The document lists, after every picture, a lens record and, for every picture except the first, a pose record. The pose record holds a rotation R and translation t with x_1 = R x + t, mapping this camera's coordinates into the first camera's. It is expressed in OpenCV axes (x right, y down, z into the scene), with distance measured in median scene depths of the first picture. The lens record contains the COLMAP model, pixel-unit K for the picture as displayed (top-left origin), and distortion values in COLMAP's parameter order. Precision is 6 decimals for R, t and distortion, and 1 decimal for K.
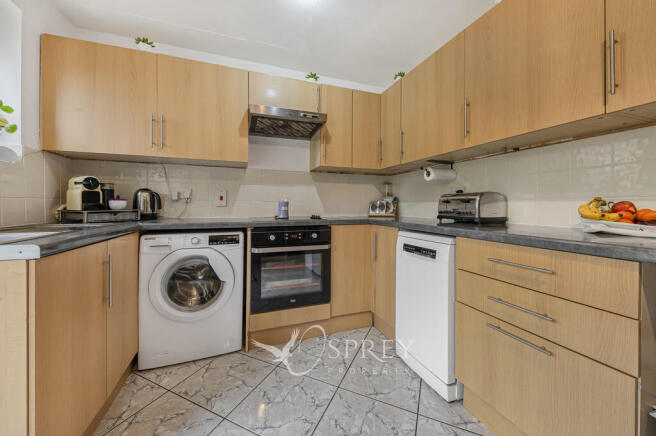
lens RADIAL K [[244.2, 0, 325.3], [0, 244.2, 204.5], [0, 0, 1]] dist [0.009138, -0.000578]
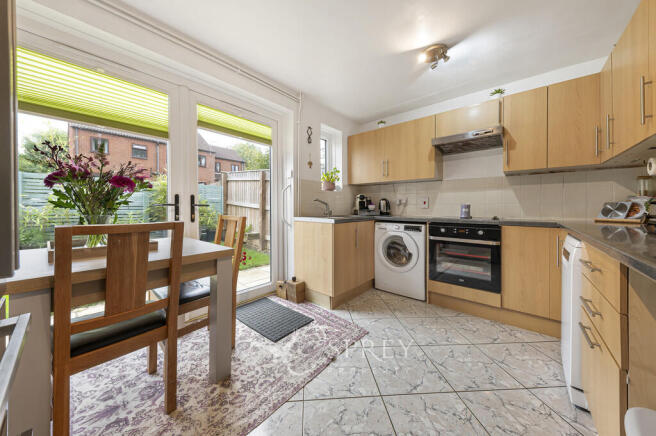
lens RADIAL K [[227.2, 0, 323.4], [0, 227.2, 206.6], [0, 0, 1]] dist [-0.000300, -0.000017]
pose [[0.477881, -0.003220, -0.878418, 0.581814], [0.000980, 0.999995, -0.003133, 0.001553], [0.878424, 0.000637, 0.477882, -0.234099]]
